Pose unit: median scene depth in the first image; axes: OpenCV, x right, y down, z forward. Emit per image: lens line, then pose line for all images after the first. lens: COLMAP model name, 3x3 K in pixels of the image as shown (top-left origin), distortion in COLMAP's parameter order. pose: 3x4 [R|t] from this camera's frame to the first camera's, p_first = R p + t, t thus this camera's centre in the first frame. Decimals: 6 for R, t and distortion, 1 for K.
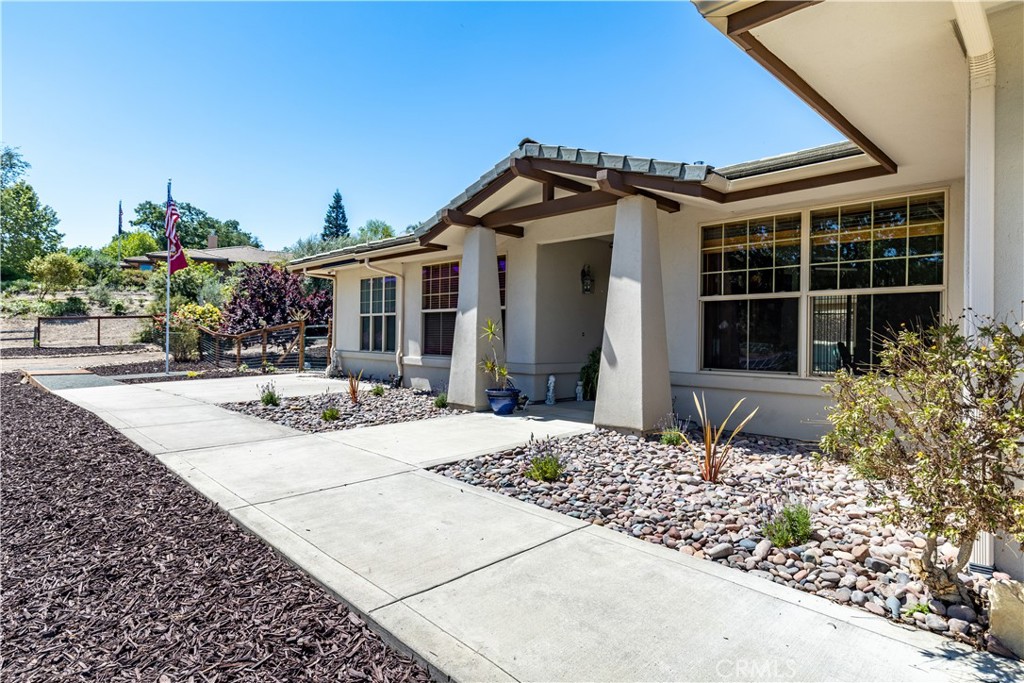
lens RADIAL K [[544.2, 0, 502.8], [0, 544.2, 339.3], [0, 0, 1]] dist [0.001592, -0.000653]
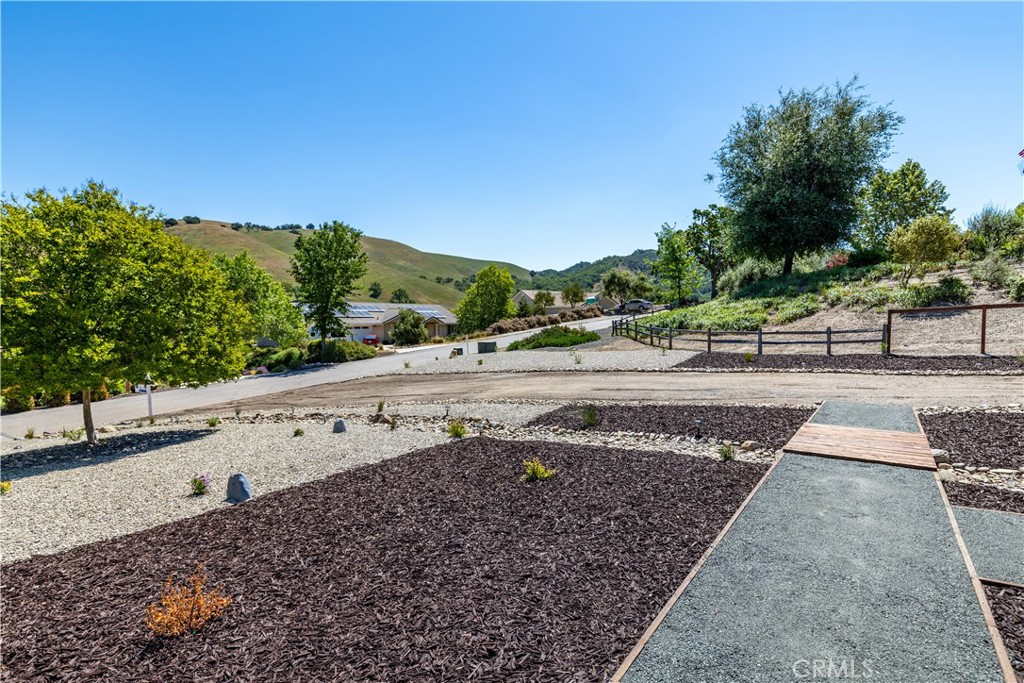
lens RADIAL K [[544.2, 0, 509.4], [0, 544.2, 343.2], [0, 0, 1]] dist [0.001592, -0.000653]
pose [[0.199539, 0.027140, -0.979514, -0.250399], [-0.002542, 0.999627, 0.027179, -0.014444], [0.979887, -0.002934, 0.199533, 0.356560]]
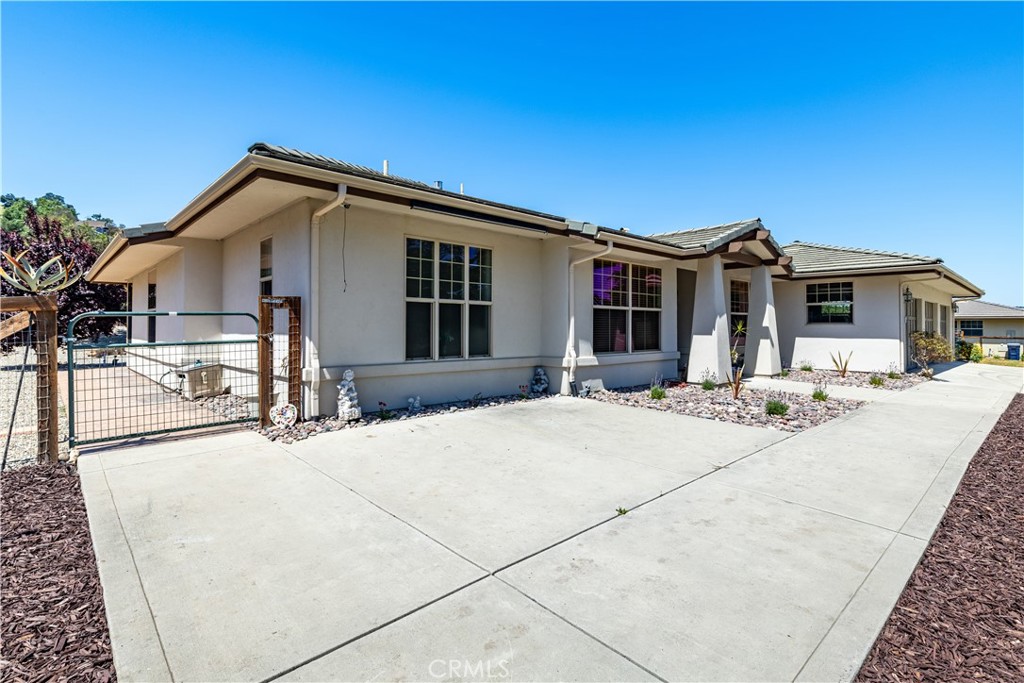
lens RADIAL K [[499.6, 0, 502.6], [0, 499.6, 319.2], [0, 0, 1]] dist [0.003232, -0.000182]
pose [[0.023797, 0.003475, 0.999711, -0.327208], [-0.000977, 0.999994, -0.003453, -0.008942], [-0.999716, -0.000895, 0.023801, 0.369779]]
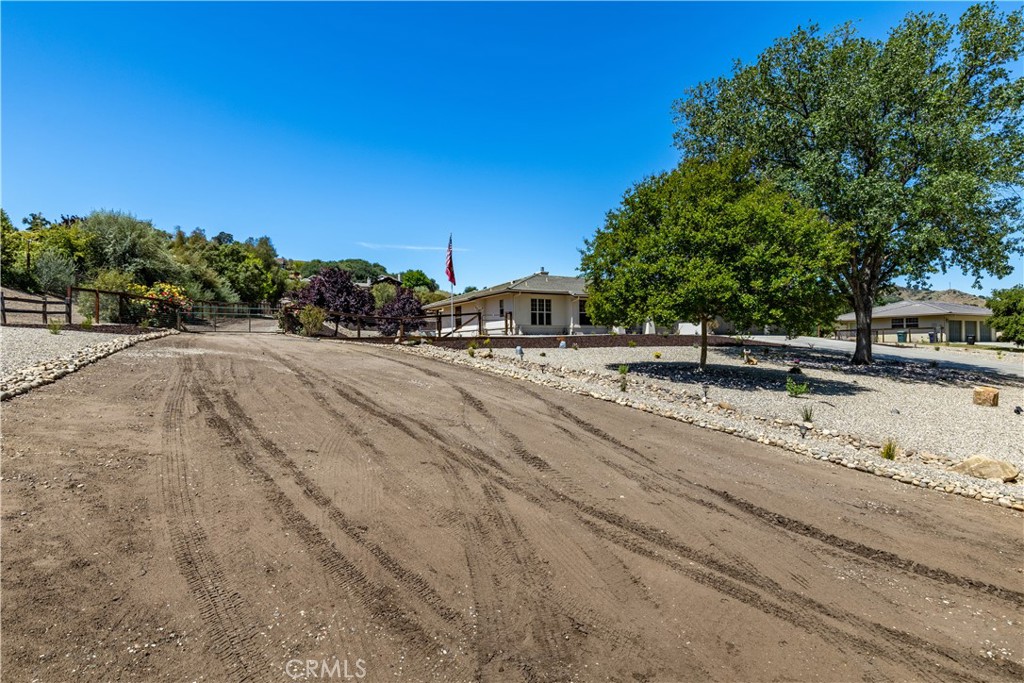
lens RADIAL K [[544.2, 0, 512.2], [0, 544.2, 339.6], [0, 0, 1]] dist [0.001592, -0.000653]
pose [[0.228413, -0.018812, 0.973382, -1.196182], [0.009741, 0.999807, 0.017037, 0.018453], [-0.973516, 0.005591, 0.228553, 0.202272]]
